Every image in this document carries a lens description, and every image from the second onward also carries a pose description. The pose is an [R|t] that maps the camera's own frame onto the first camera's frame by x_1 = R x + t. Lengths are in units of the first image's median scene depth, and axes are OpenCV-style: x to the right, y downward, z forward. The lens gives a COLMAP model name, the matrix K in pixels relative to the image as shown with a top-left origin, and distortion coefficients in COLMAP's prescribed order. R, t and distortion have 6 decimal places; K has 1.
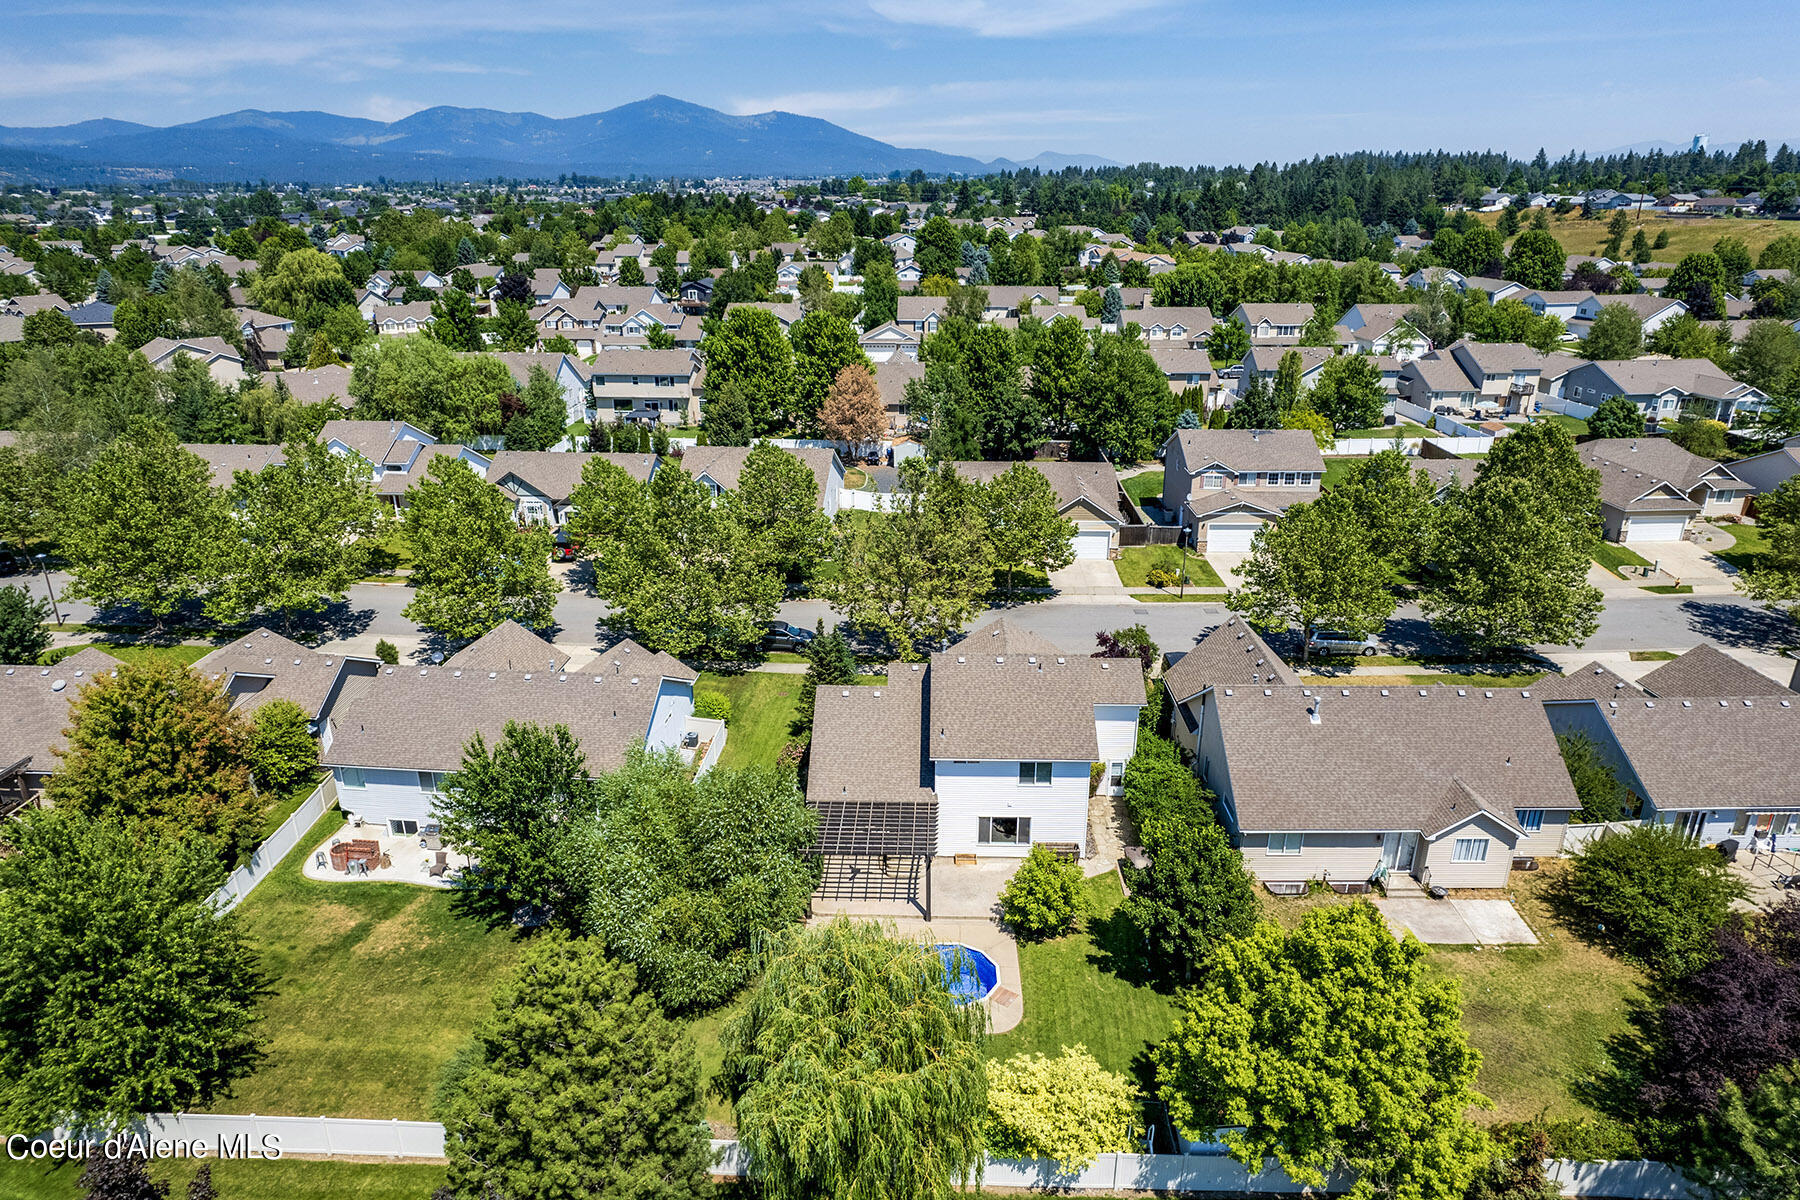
lens RADIAL K [[1138.5, 0, 904.4], [0, 1138.5, 595.0], [0, 0, 1]] dist [-0.094081, 0.059943]
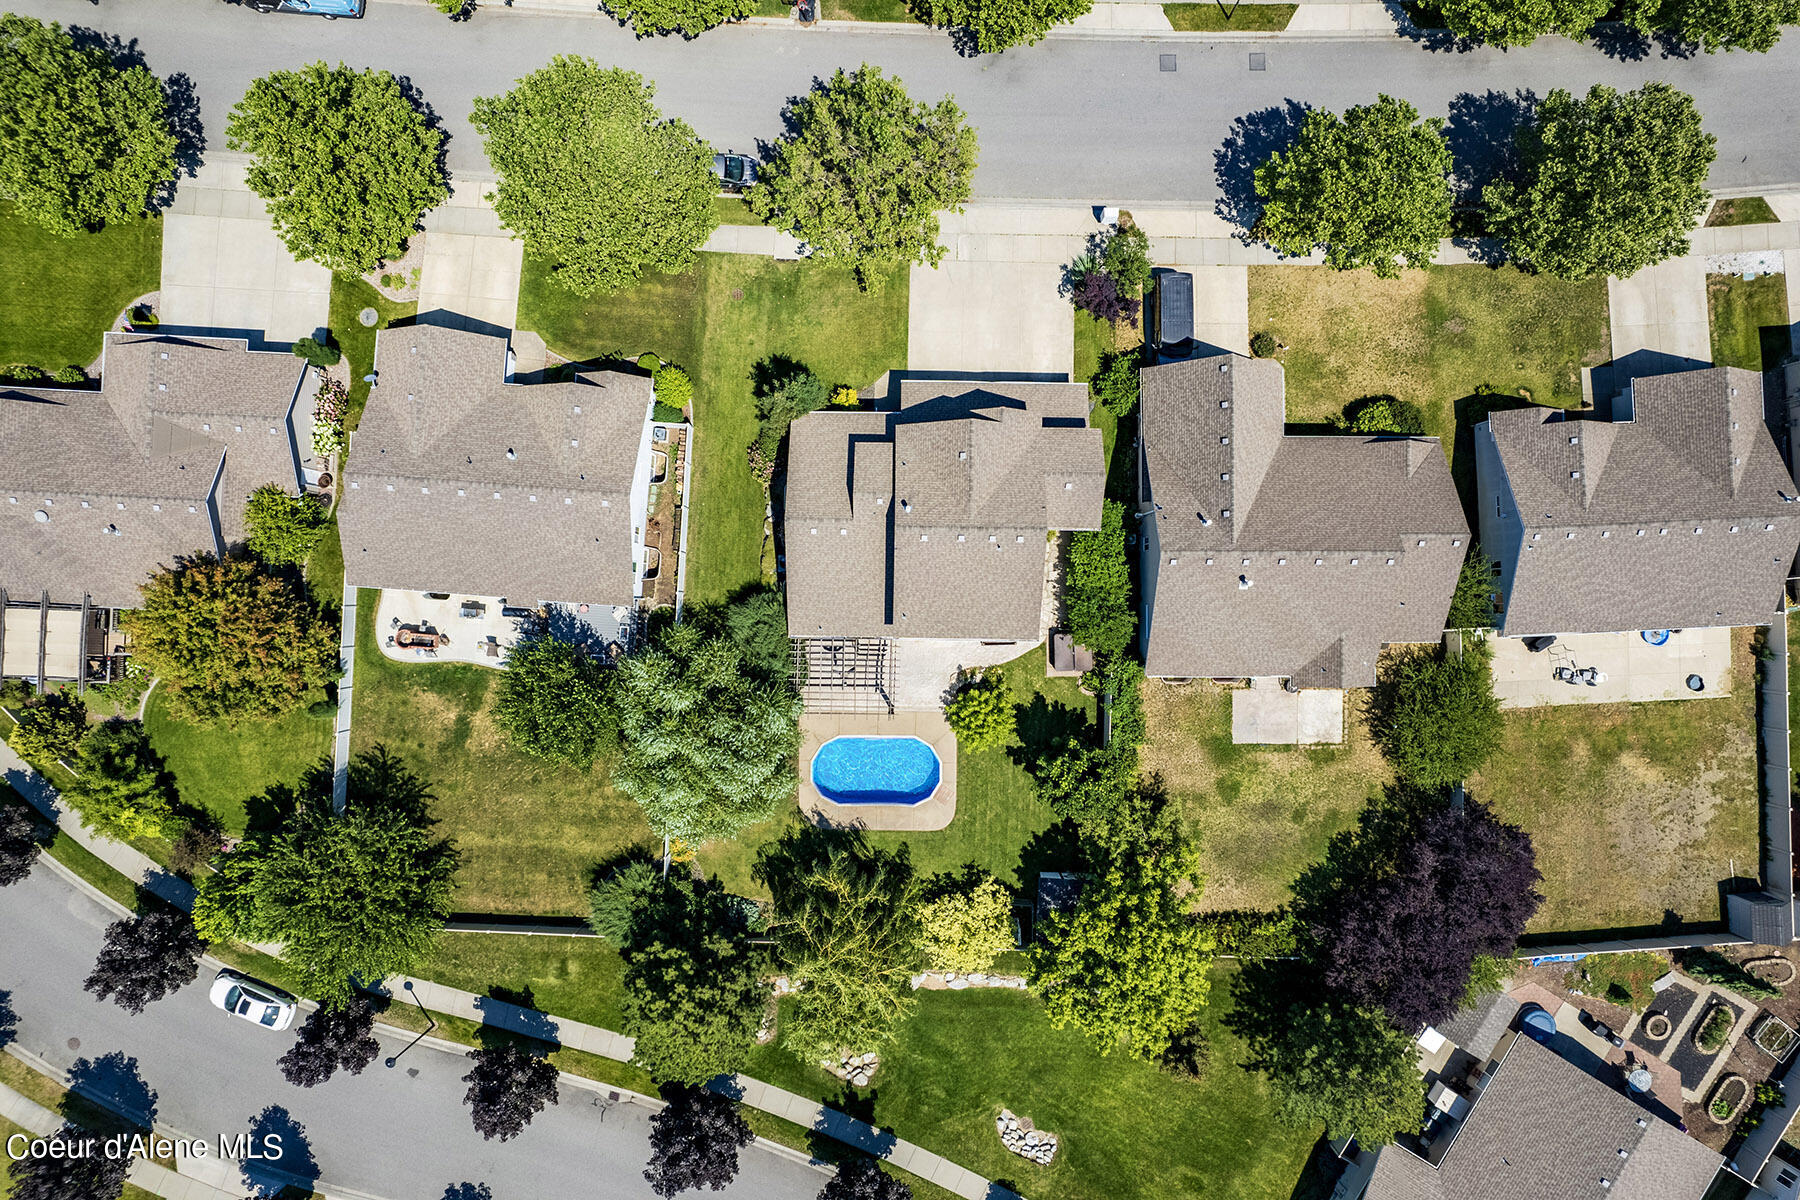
lens RADIAL K [[1150.6, 0, 900.0], [0, 1150.6, 600.0], [0, 0, 1]] dist [-0.086423, 0.076212]
pose [[0.999932, -0.010047, 0.005993, 0.022228], [-0.002026, 0.355855, 0.934539, -0.925436], [-0.011522, -0.934487, 0.355811, 0.592702]]
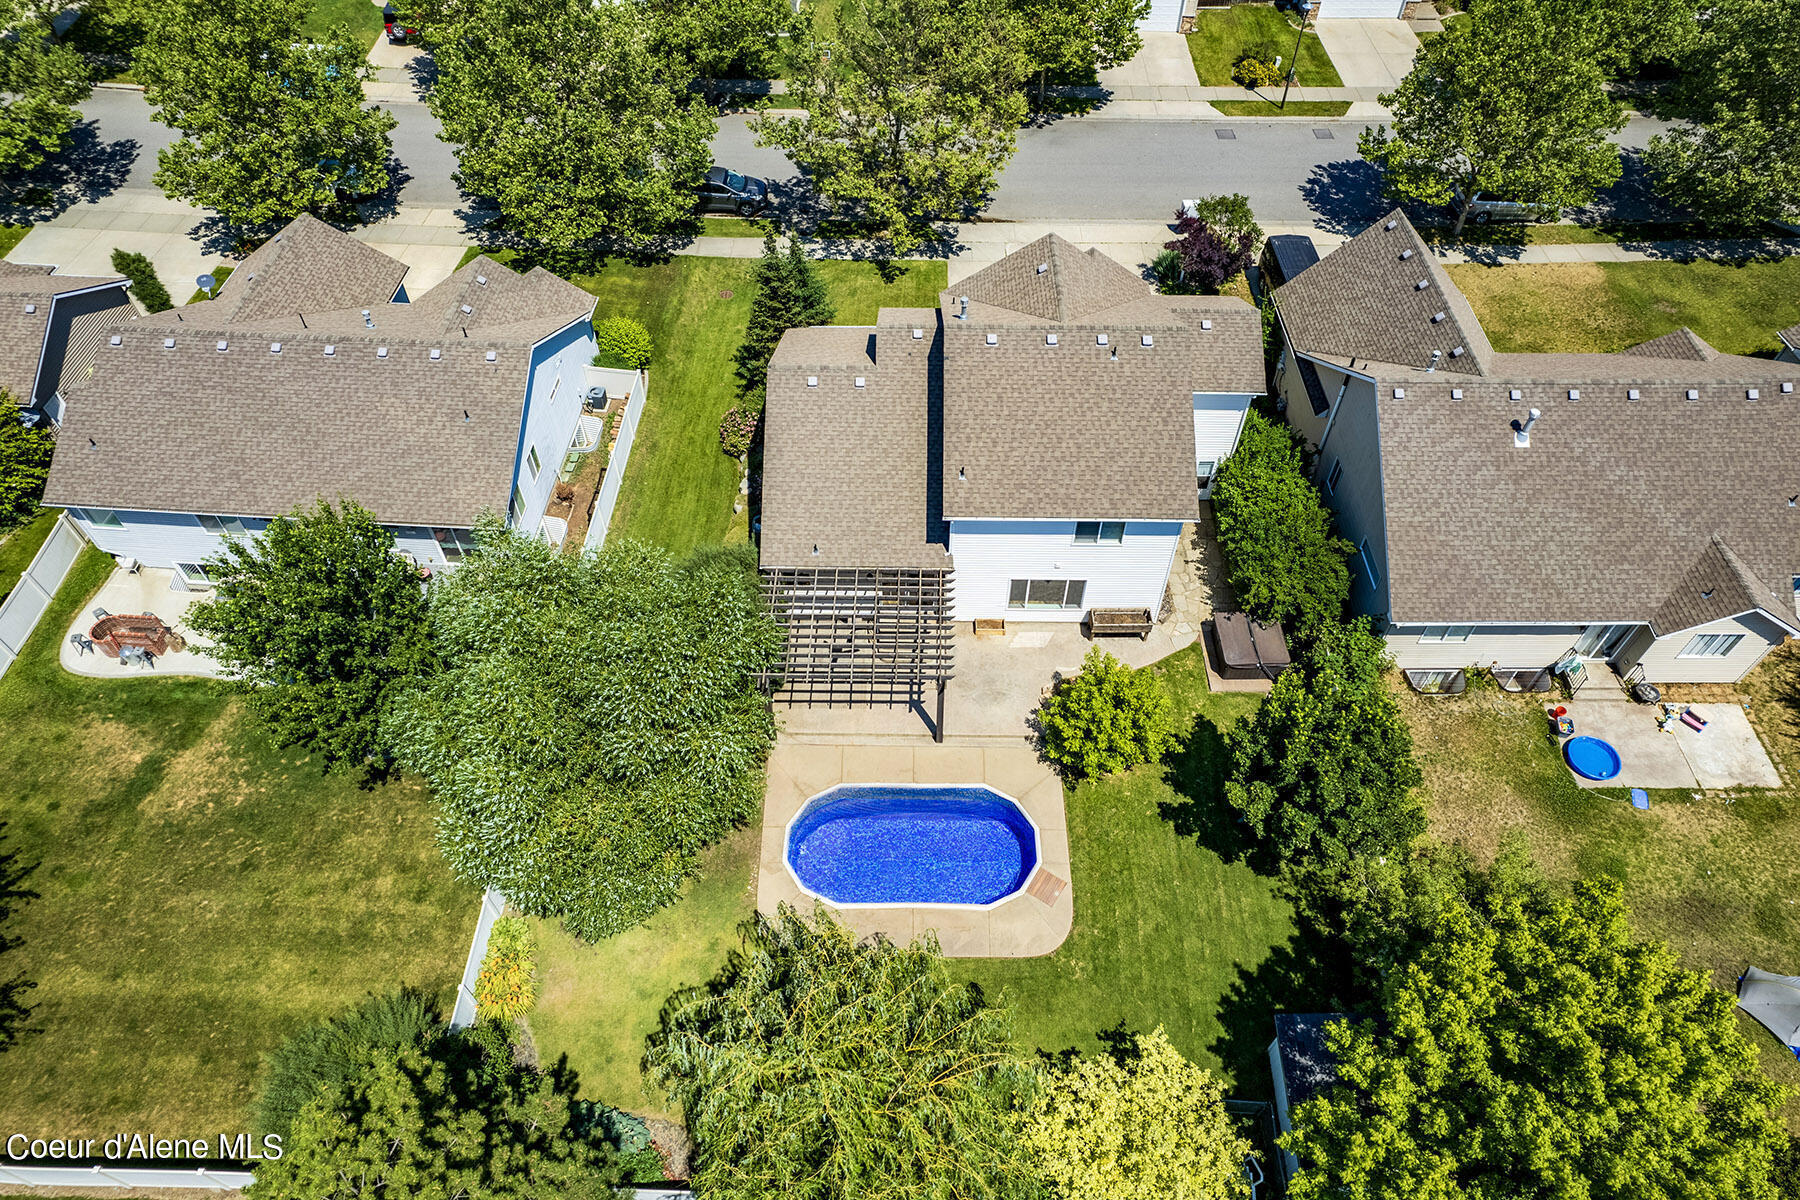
lens RADIAL K [[1150.6, 0, 900.0], [0, 1150.6, 600.0], [0, 0, 1]] dist [-0.086423, 0.076212]
pose [[0.999897, -0.009541, 0.010764, -0.009829], [0.002819, 0.863806, 0.503816, -0.144389], [-0.014105, -0.503734, 0.863744, 0.383065]]
